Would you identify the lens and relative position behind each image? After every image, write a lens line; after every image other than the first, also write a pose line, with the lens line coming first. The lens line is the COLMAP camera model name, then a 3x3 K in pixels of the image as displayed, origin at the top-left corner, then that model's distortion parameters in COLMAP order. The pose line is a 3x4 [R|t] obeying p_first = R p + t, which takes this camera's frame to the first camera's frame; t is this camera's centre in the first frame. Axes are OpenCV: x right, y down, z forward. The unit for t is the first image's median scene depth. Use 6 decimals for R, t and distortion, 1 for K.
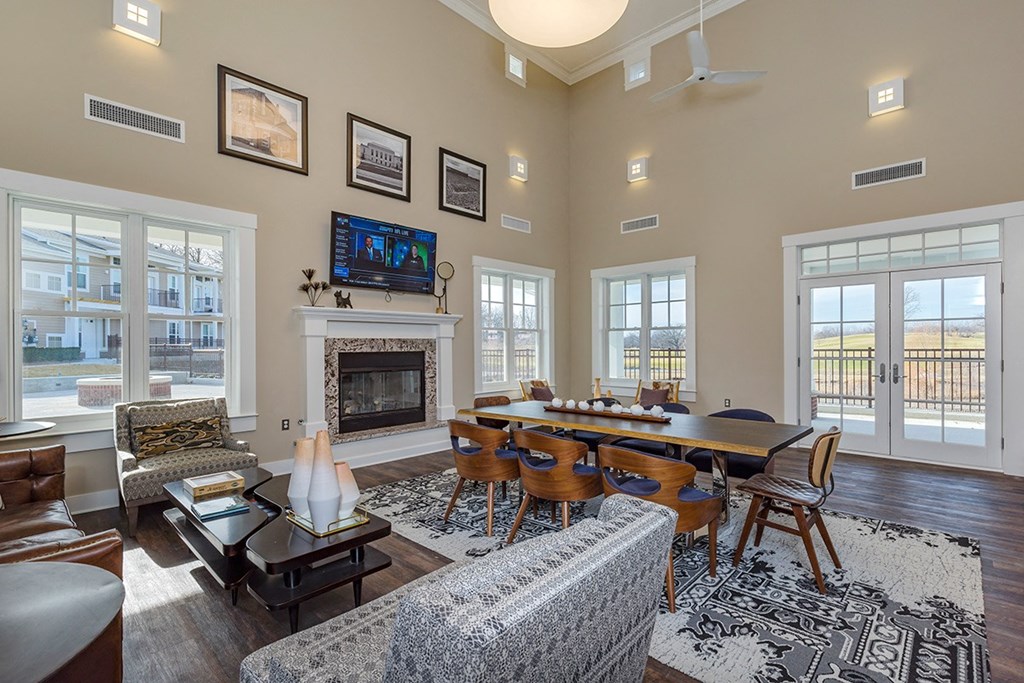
lens RADIAL K [[478.6, 0, 515.3], [0, 478.6, 344.2], [0, 0, 1]] dist [-0.003751, 0.001062]
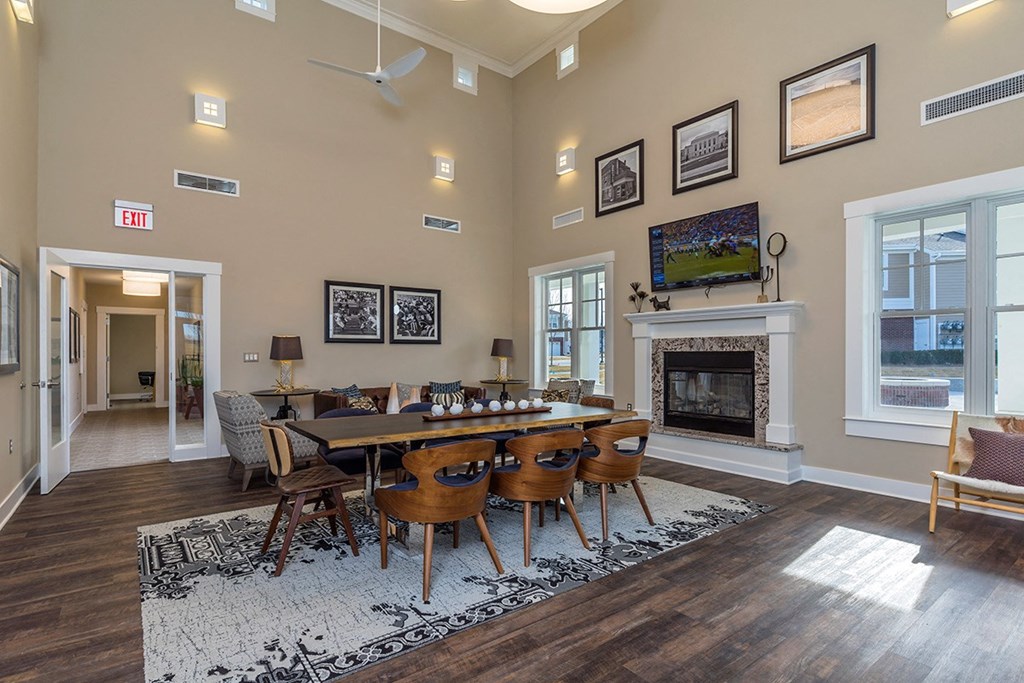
lens RADIAL K [[505.5, 0, 515.4], [0, 505.5, 345.6], [0, 0, 1]] dist [-0.004255, 0.001226]
pose [[-0.161219, -0.005597, -0.986903, 0.861377], [0.005725, 0.999962, -0.006606, 0.010030], [0.986902, -0.006715, -0.161181, 0.881830]]
